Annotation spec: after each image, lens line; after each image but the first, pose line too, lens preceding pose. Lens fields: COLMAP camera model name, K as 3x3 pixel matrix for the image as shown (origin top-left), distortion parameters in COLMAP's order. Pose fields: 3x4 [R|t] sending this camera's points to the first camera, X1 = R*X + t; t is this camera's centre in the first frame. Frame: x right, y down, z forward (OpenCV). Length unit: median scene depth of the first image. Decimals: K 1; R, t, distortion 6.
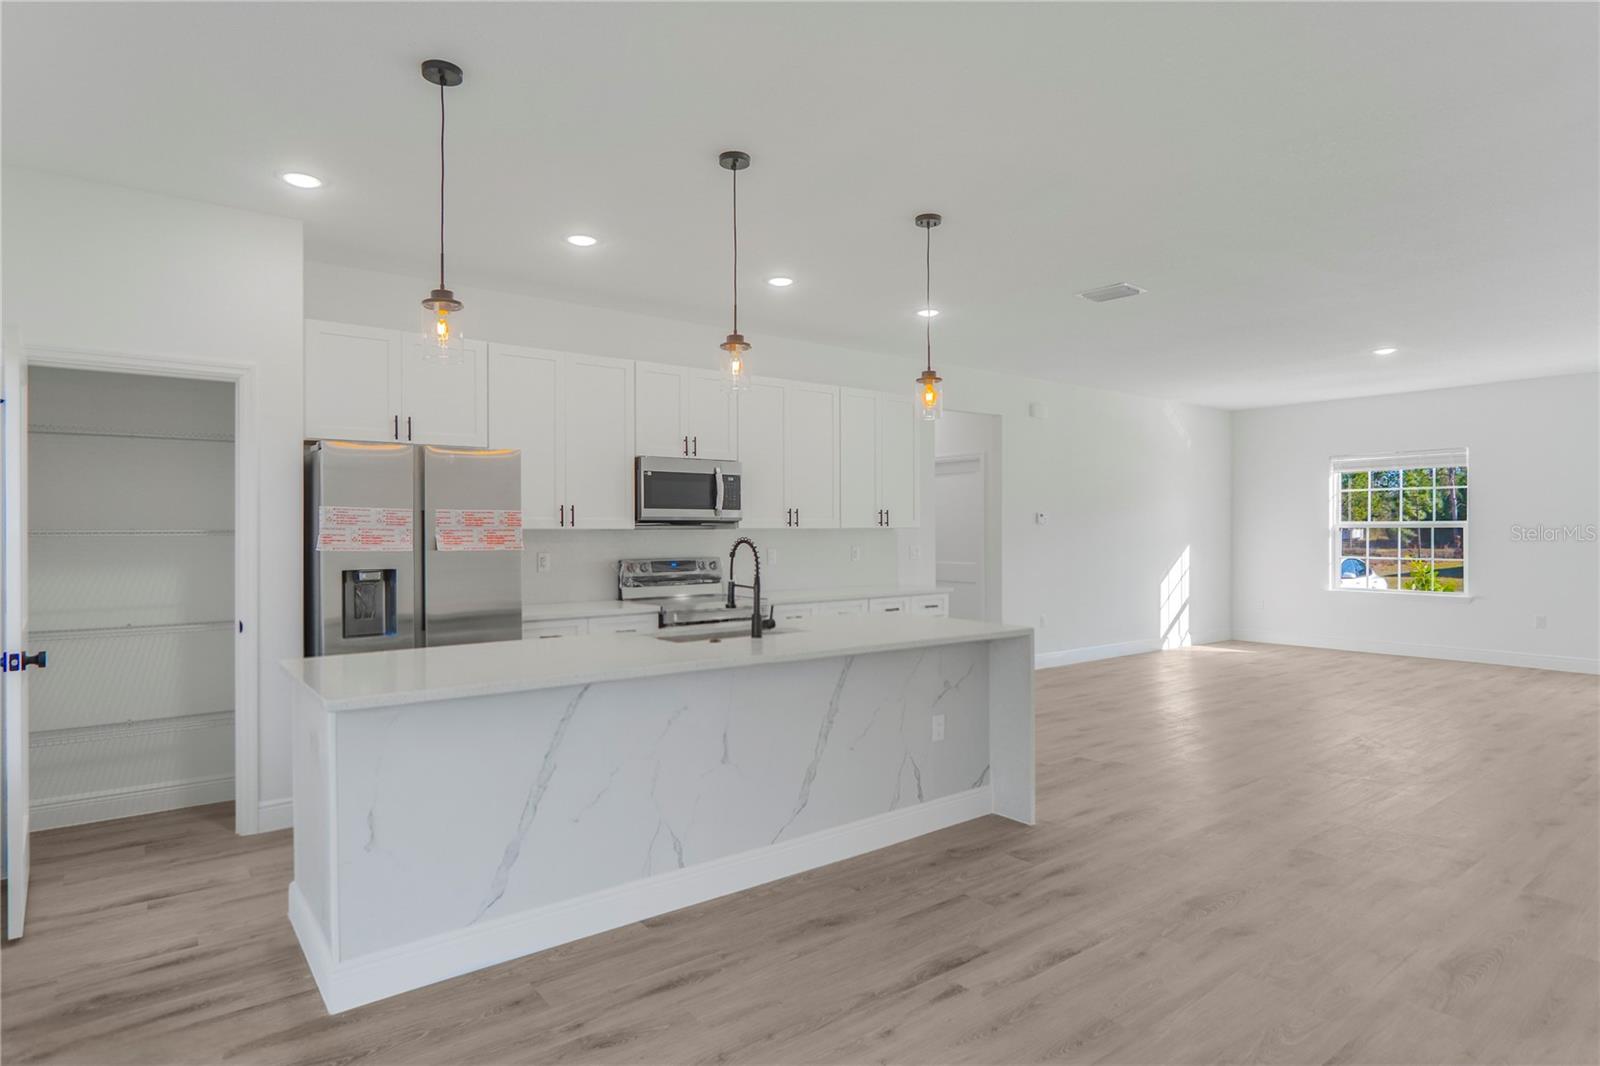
lens RADIAL K [[865.5, 0, 800.0], [0, 865.5, 533.0], [0, 0, 1]] dist [-0.010878, 0.000272]
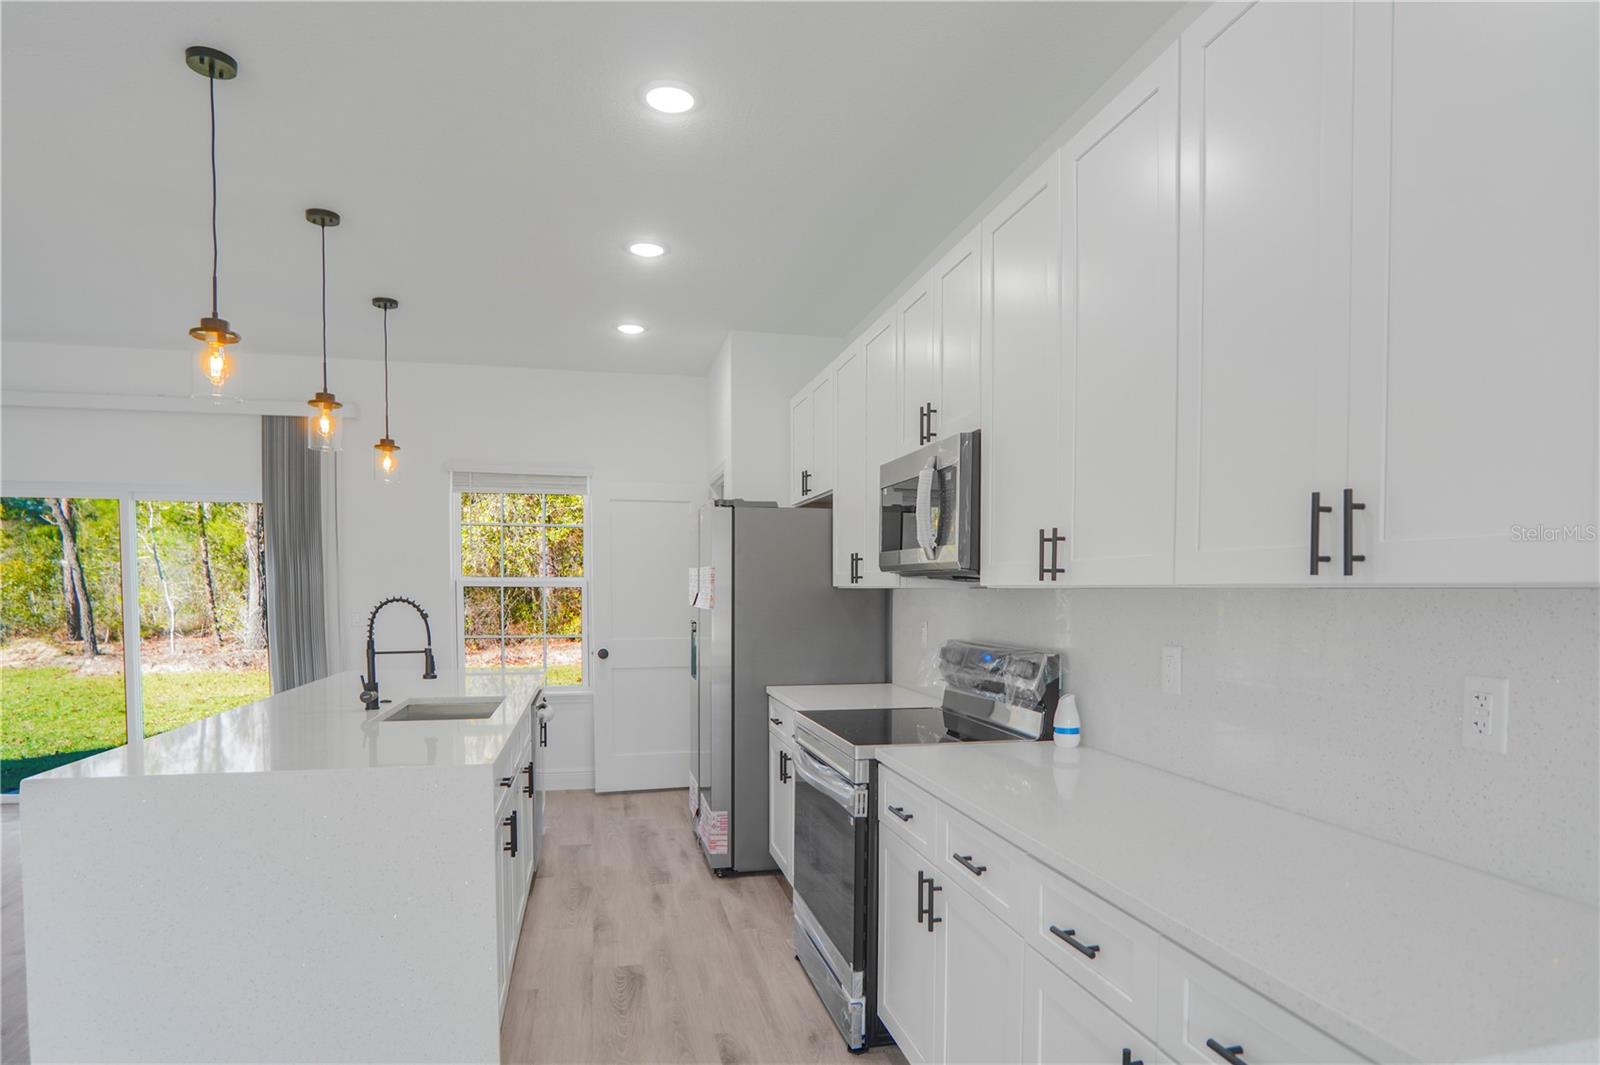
lens RADIAL K [[903.3, 0, 801.6], [0, 903.3, 618.0], [0, 0, 1]] dist [-0.010409, -0.000409]
pose [[-0.413273, 0.031100, -0.910076, 0.519177], [-0.007504, 0.999266, 0.037556, -0.007871], [0.910576, 0.022350, -0.412737, 1.528330]]
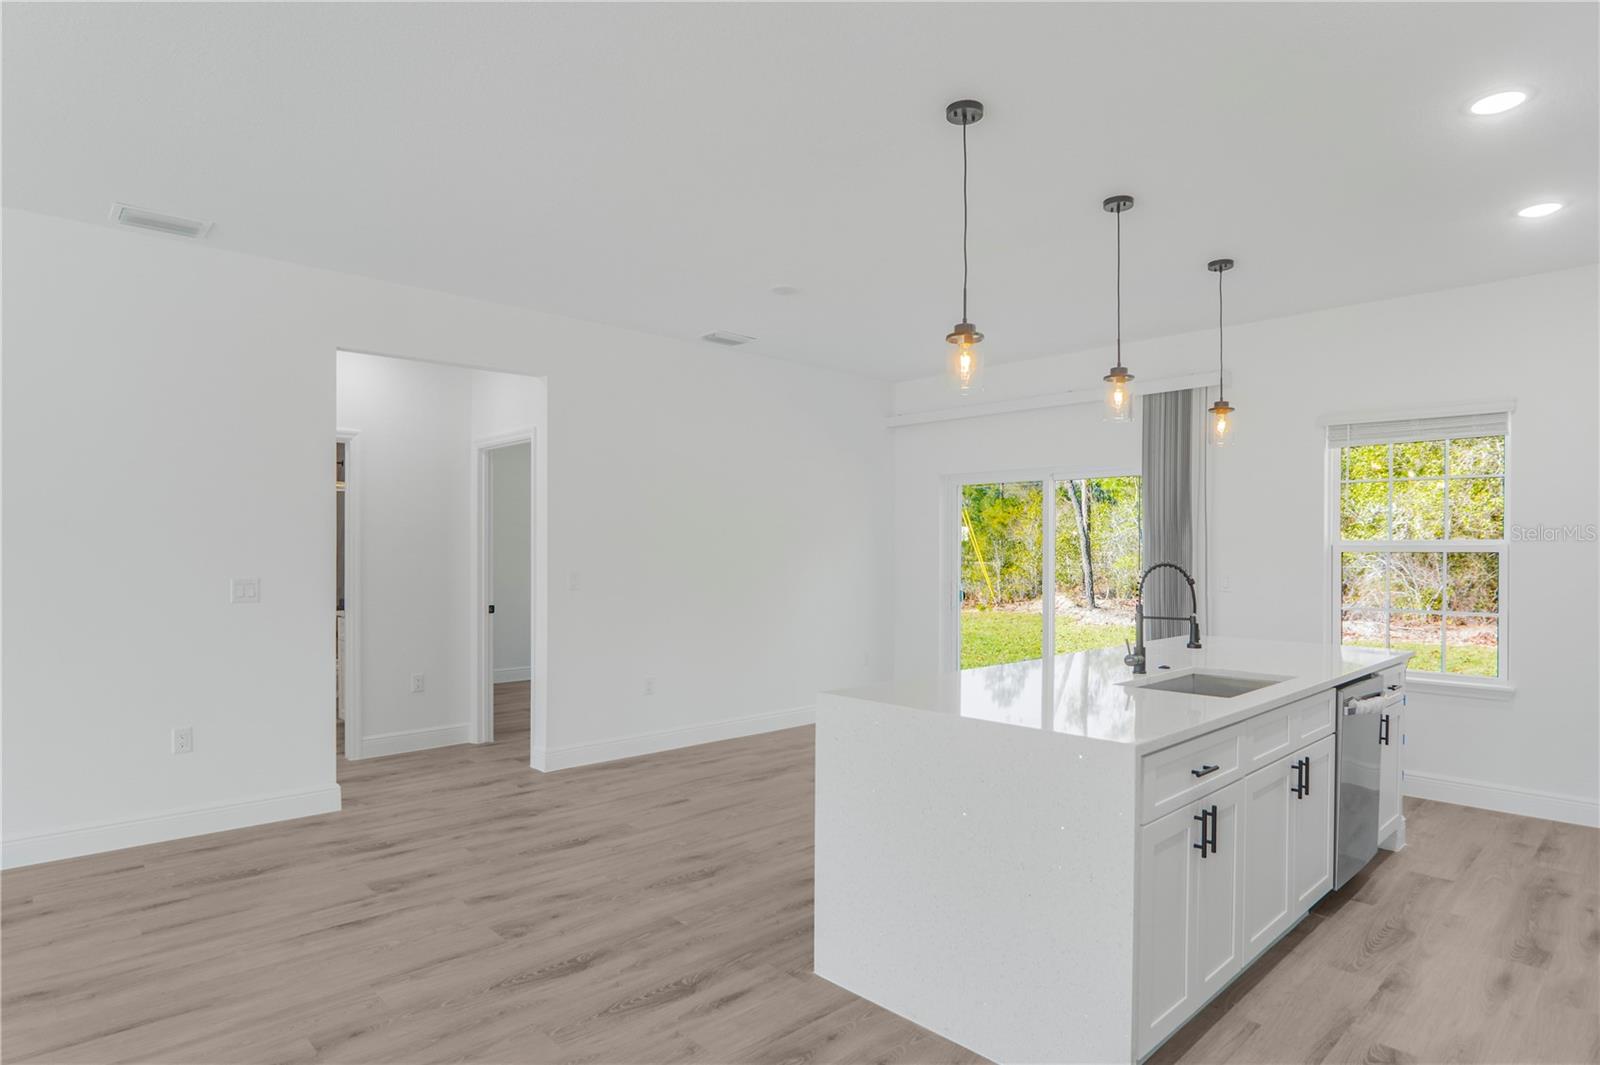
lens RADIAL K [[869.2, 0, 802.4], [0, 869.2, 555.7], [0, 0, 1]] dist [-0.027552, 0.002126]
pose [[-0.994223, -0.000319, -0.107332, 0.334242], [-0.001465, 0.999943, 0.010604, -0.006434], [0.107323, 0.010700, -0.994167, 1.584459]]
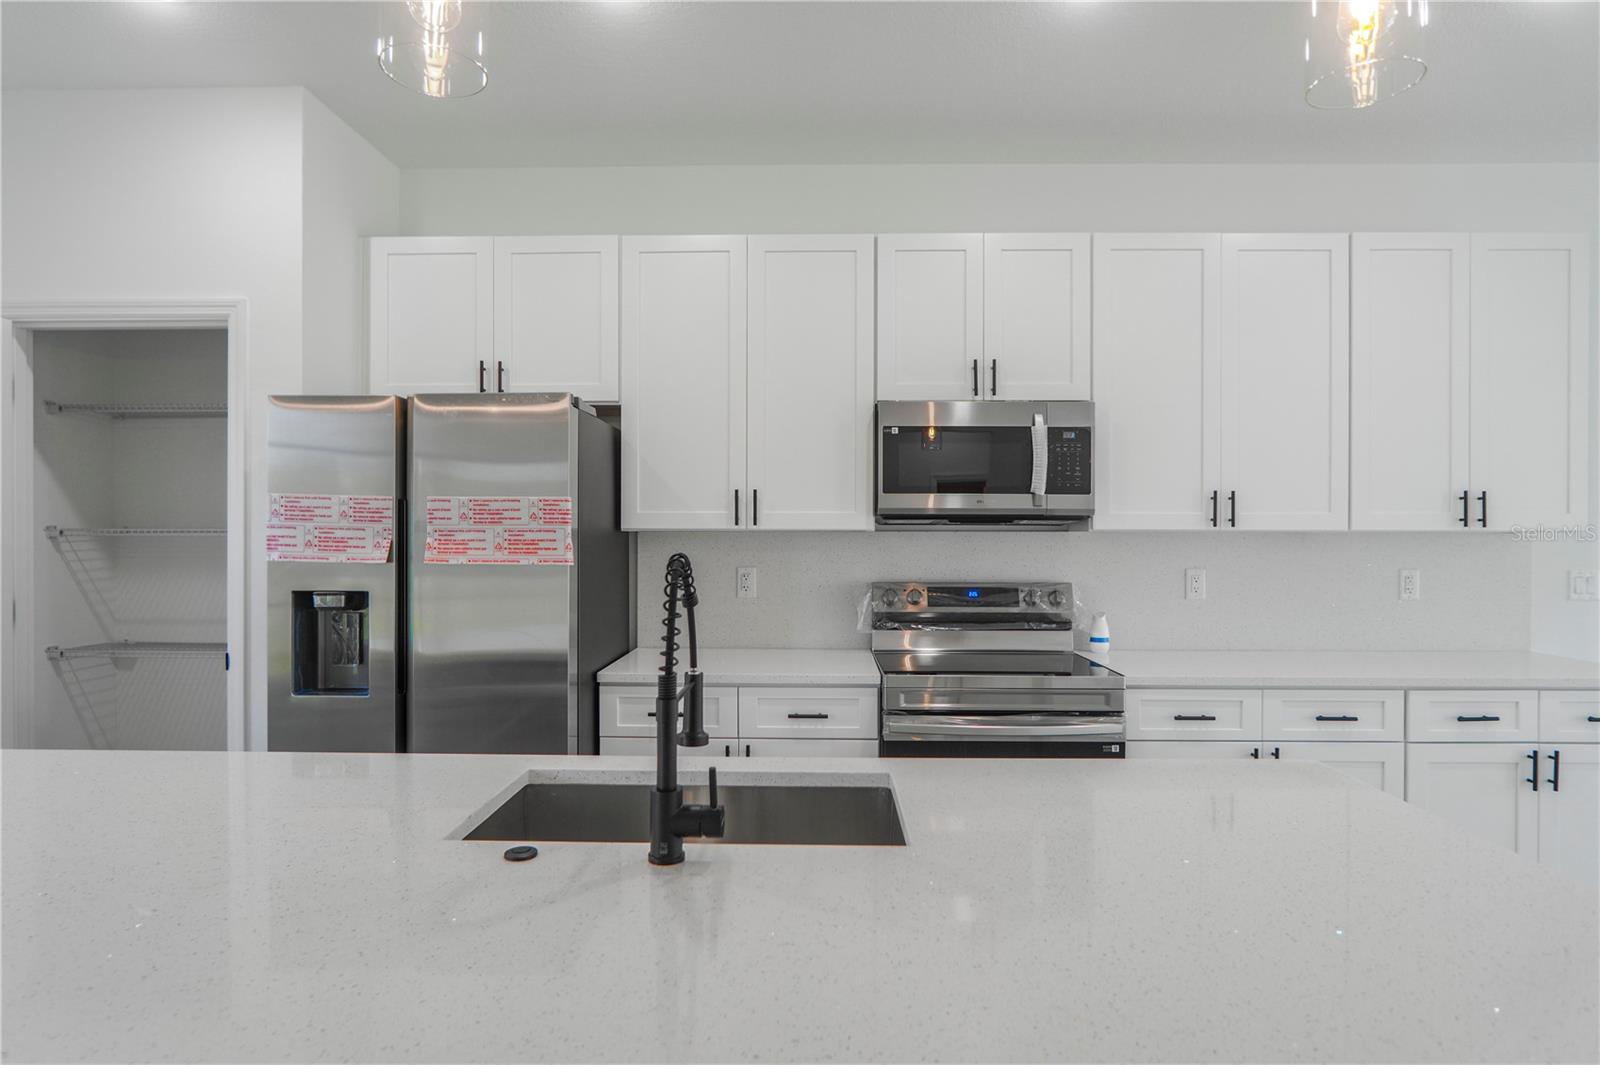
lens RADIAL K [[865.5, 0, 800.0], [0, 865.5, 532.5], [0, 0, 1]] dist [-0.010878, 0.000272]
pose [[0.777380, 0.004404, -0.629016, 0.165940], [-0.007469, 0.999970, -0.002231, -0.001994], [0.628987, 0.006432, 0.777389, 0.670705]]
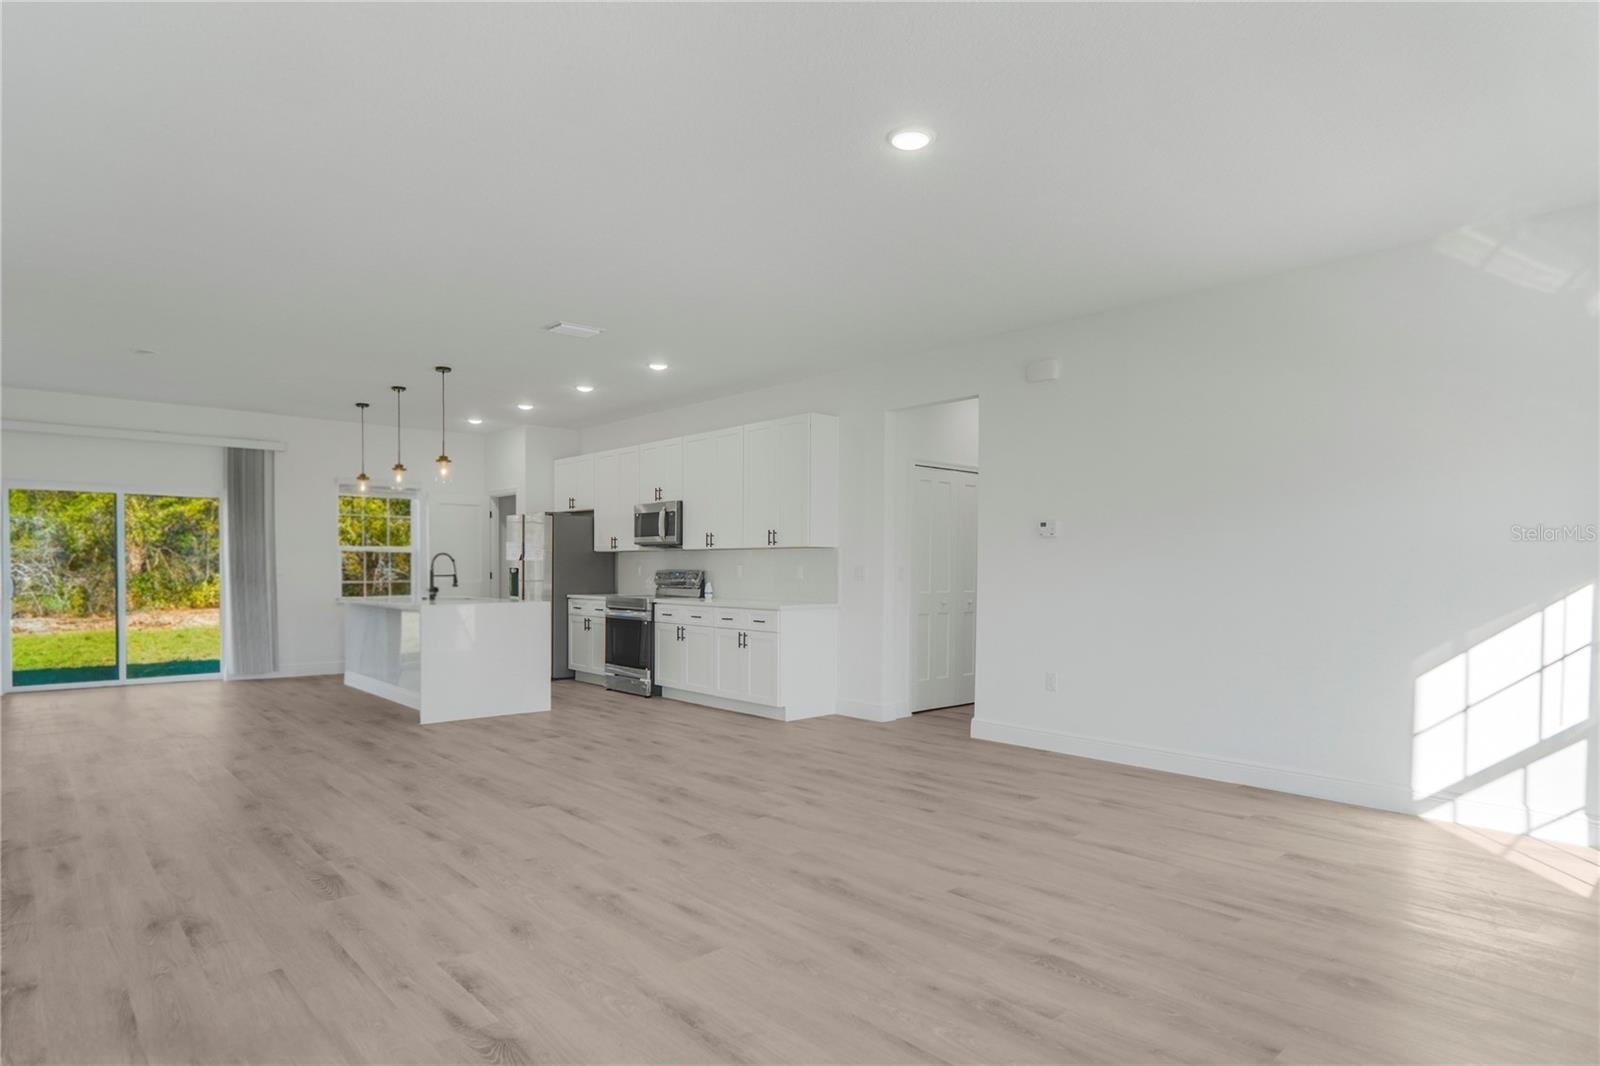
lens RADIAL K [[894.1, 0, 800.0], [0, 894.1, 576.5], [0, 0, 1]] dist [-0.024561, -0.001238]
pose [[0.079072, 0.013484, -0.996778, 1.889412], [-0.010085, 0.999868, 0.012725, 0.025481], [0.996818, 0.009046, 0.079198, 1.485407]]
